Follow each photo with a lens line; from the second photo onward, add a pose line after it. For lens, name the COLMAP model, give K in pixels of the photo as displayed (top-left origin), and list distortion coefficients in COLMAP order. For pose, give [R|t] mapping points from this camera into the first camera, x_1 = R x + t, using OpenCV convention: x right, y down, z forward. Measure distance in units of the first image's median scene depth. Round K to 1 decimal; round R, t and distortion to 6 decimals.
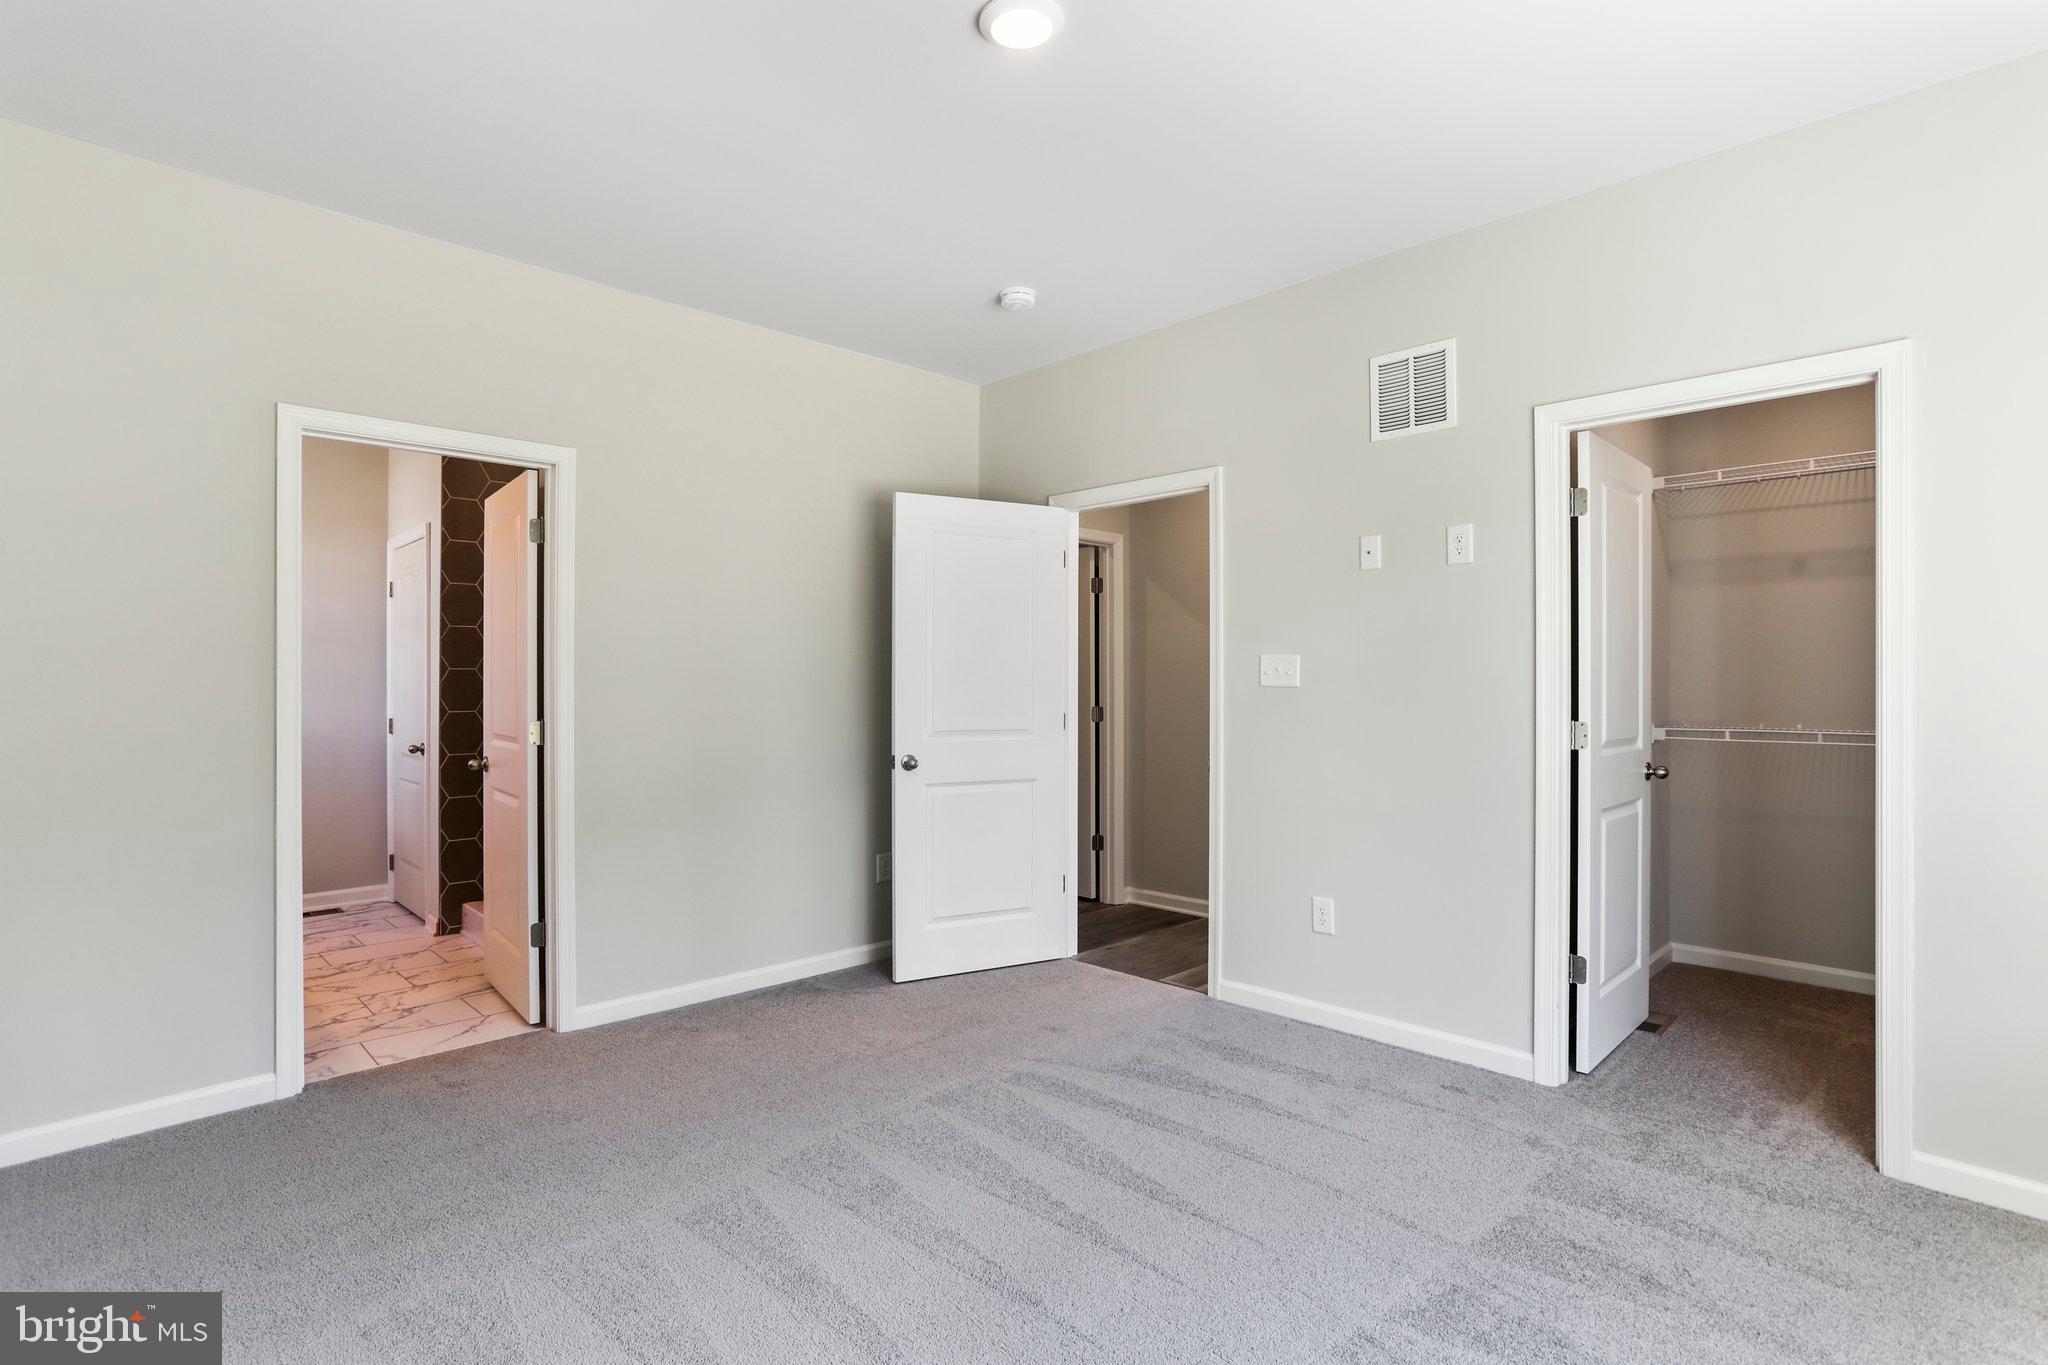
lens RADIAL K [[1005.8, 0, 1024.1], [0, 1005.8, 676.4], [0, 0, 1]] dist [-0.040161, 0.018842]
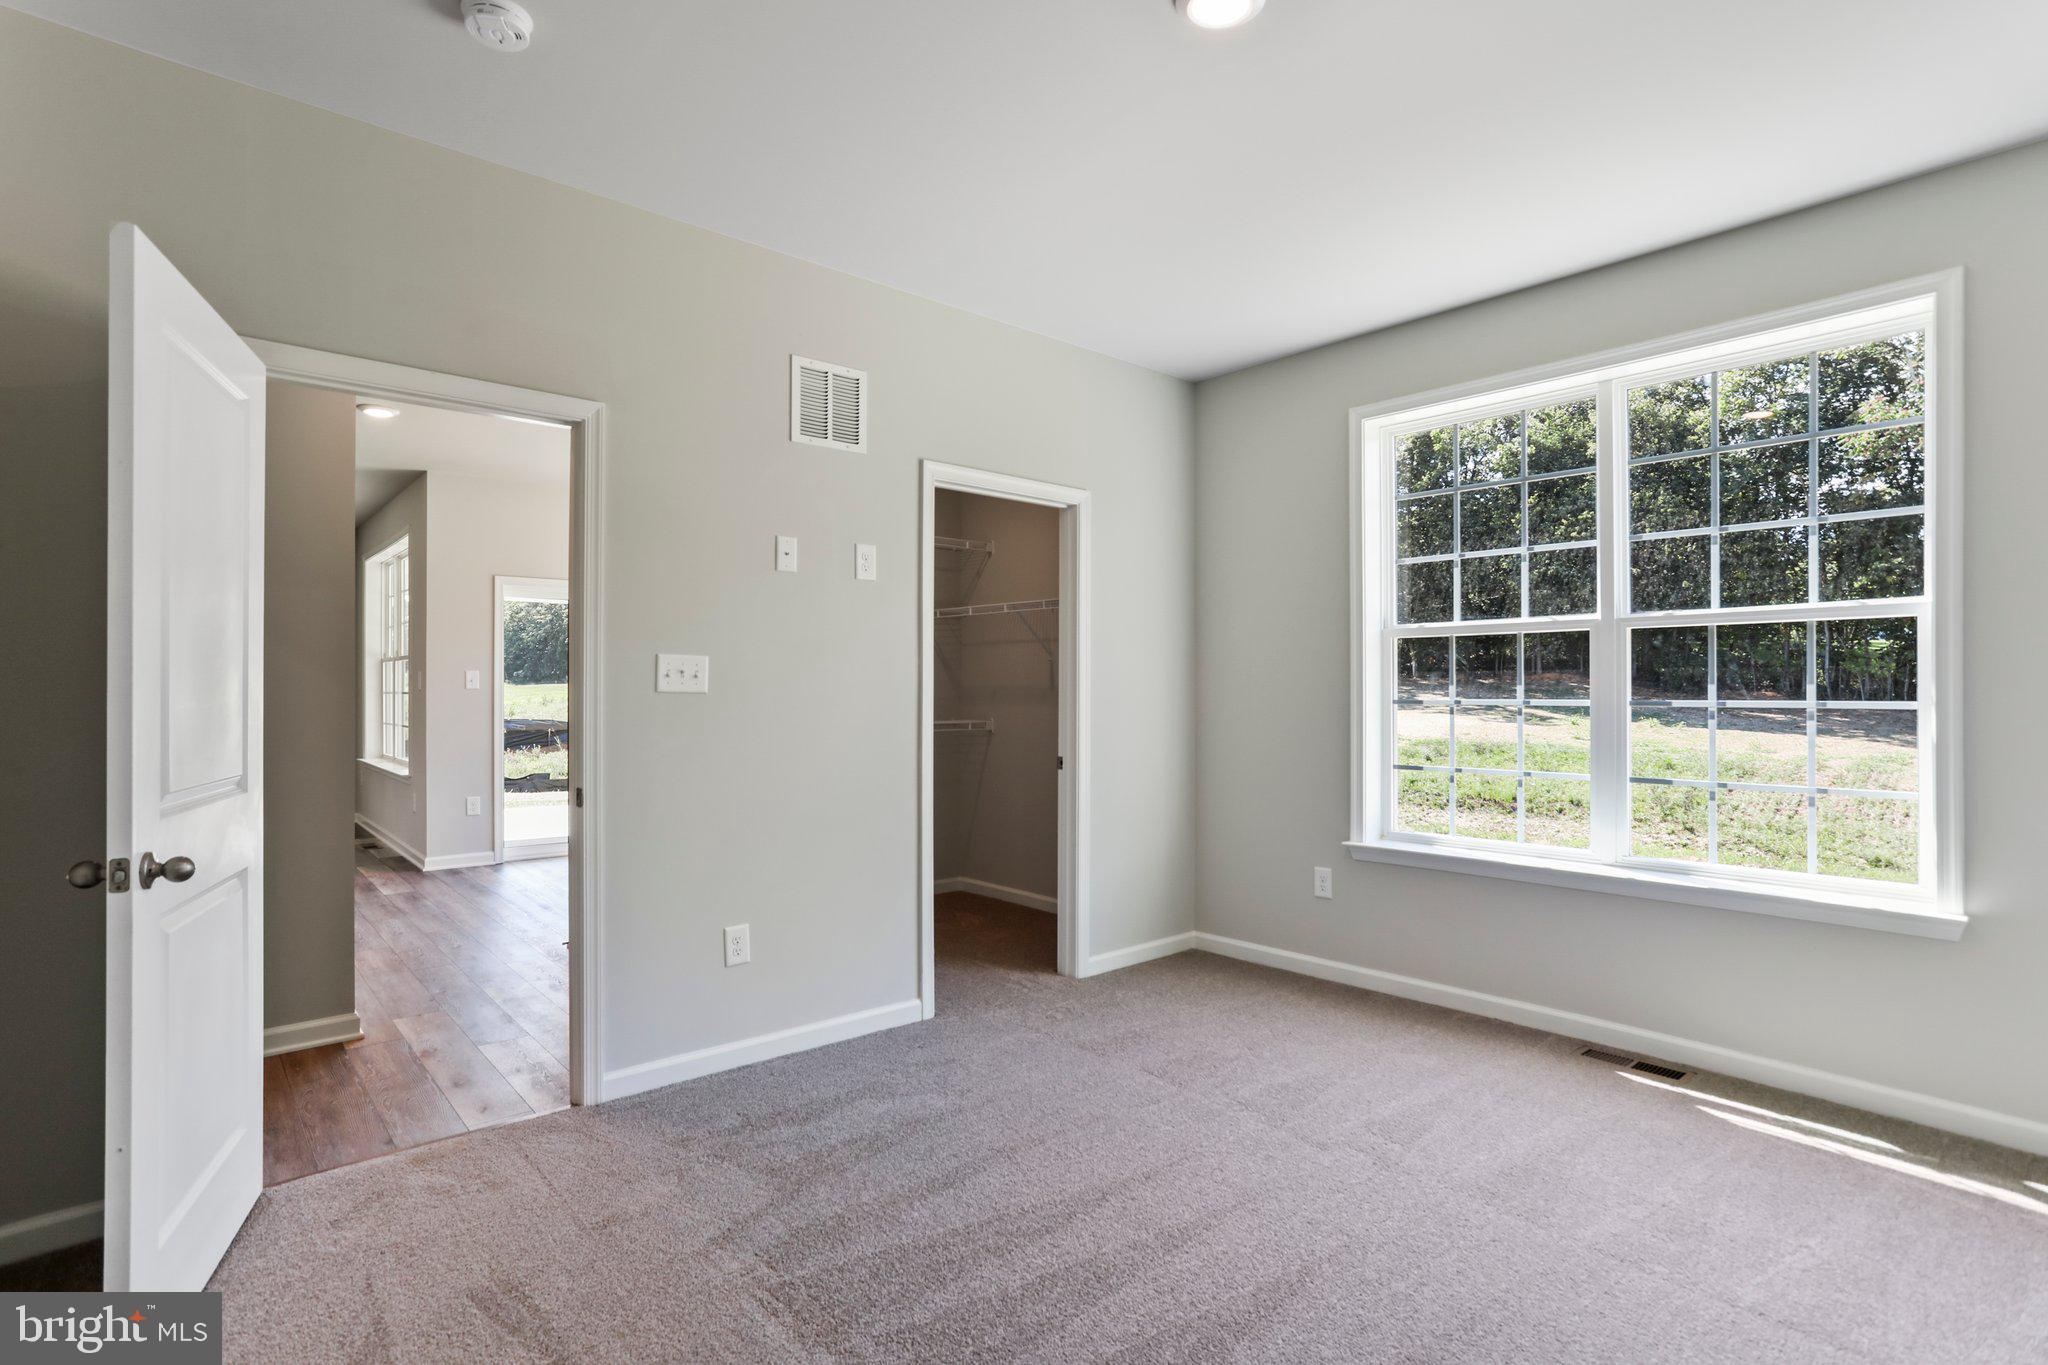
lens RADIAL K [[1005.8, 0, 1027.8], [0, 1005.8, 682.9], [0, 0, 1]] dist [-0.040161, 0.018842]
pose [[0.055423, 0.003162, 0.998458, -0.618820], [-0.006540, 0.999975, -0.002804, 0.002661], [-0.998442, -0.006375, 0.055442, 0.719588]]
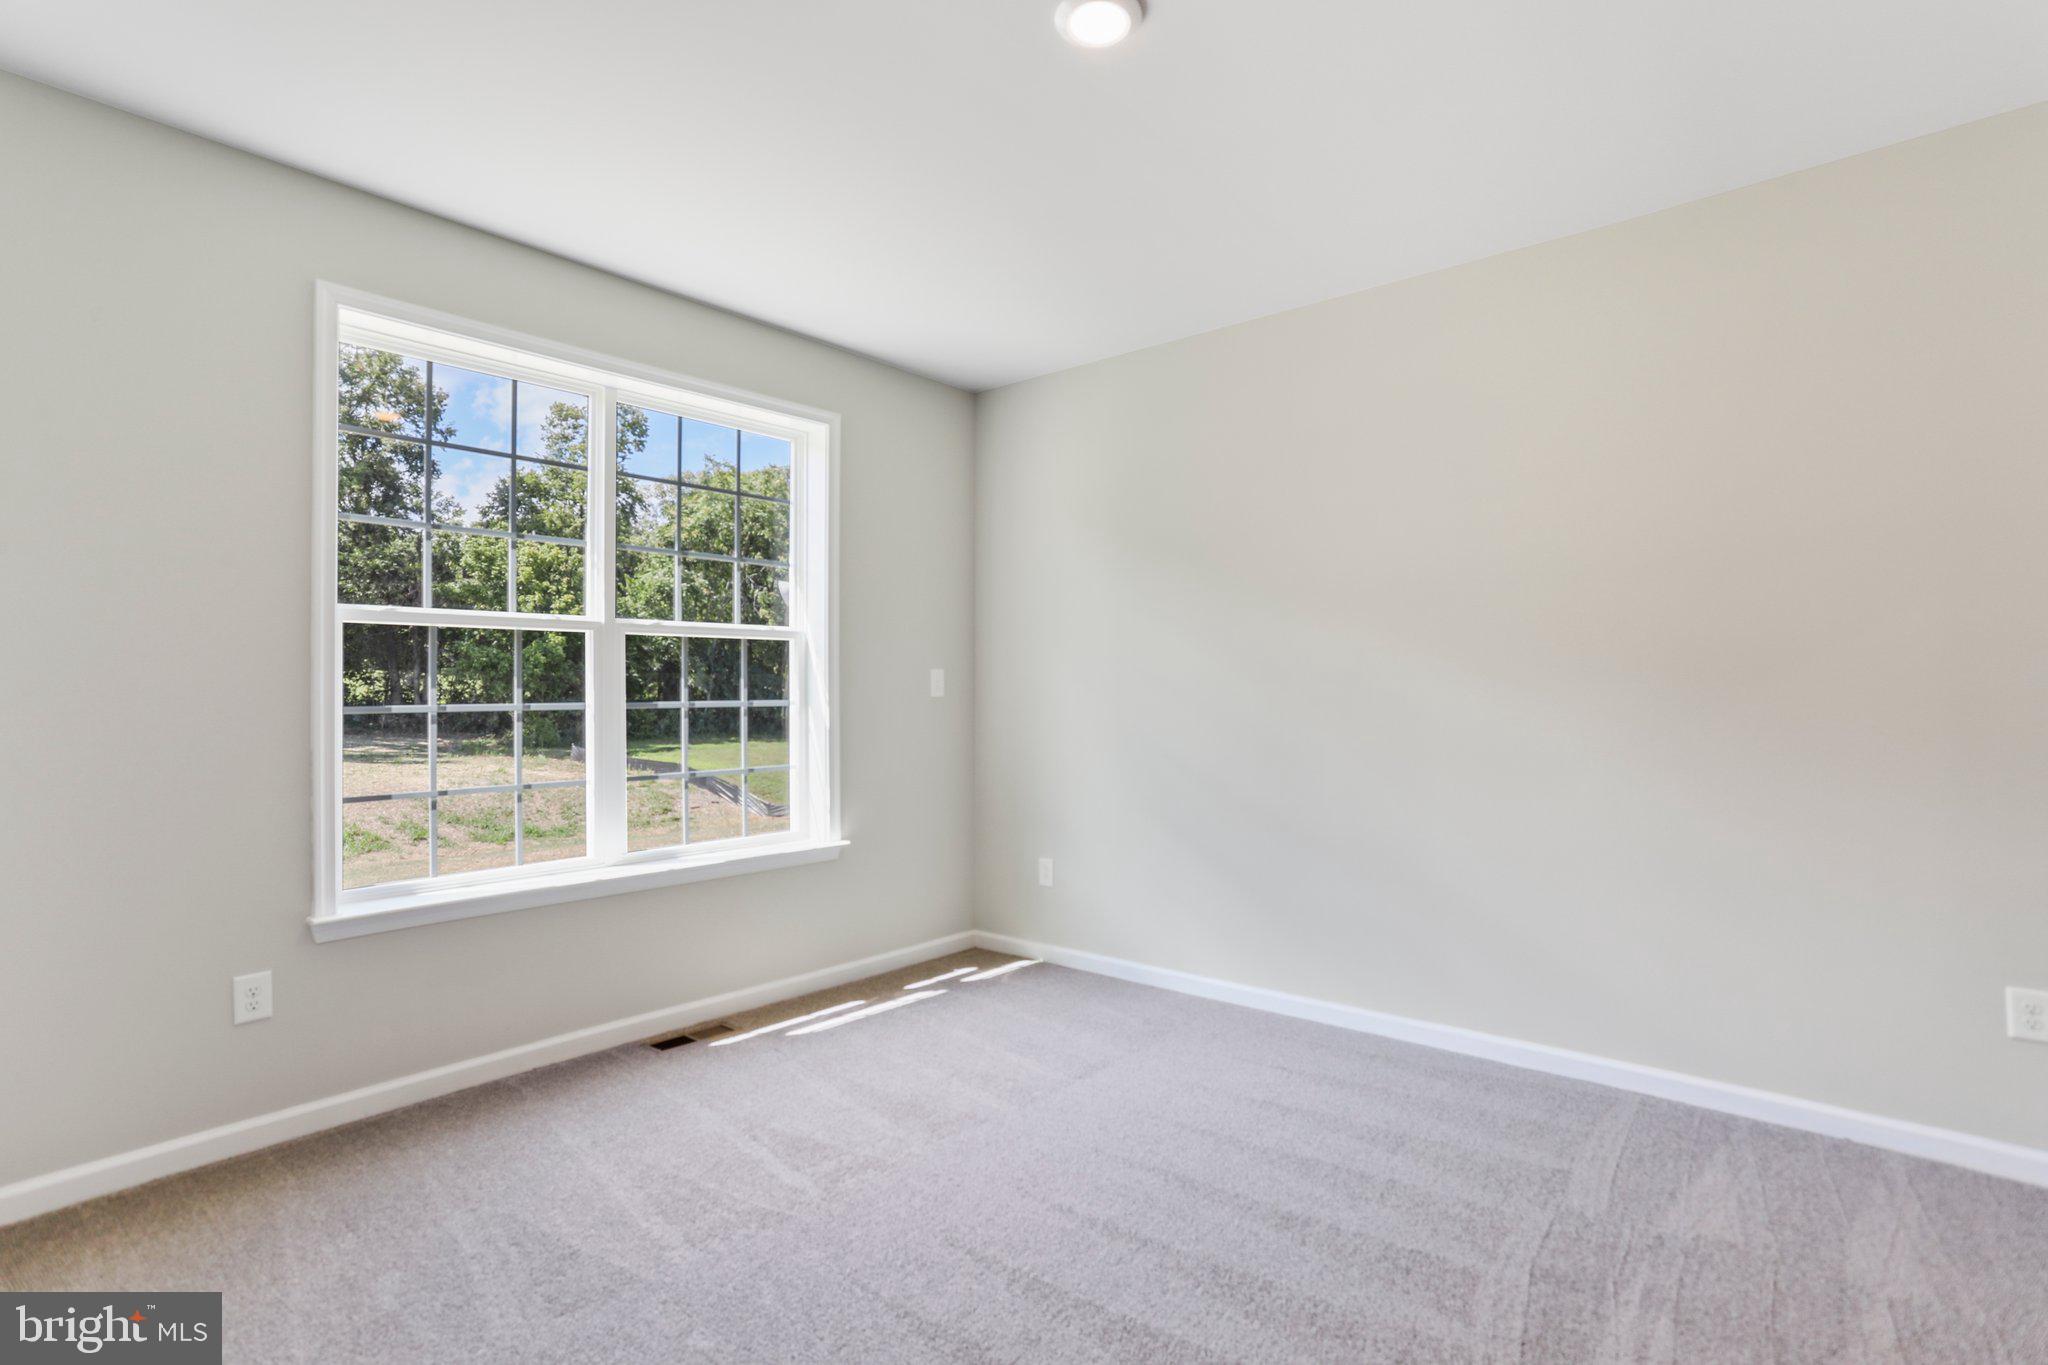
lens RADIAL K [[1005.8, 0, 1024.9], [0, 1005.8, 677.8], [0, 0, 1]] dist [-0.040161, 0.018842]
pose [[-0.995463, 0.002481, -0.095117, 0.163510], [0.004744, 0.999711, -0.023571, 0.014860], [0.095031, -0.023916, -0.995187, 1.298354]]
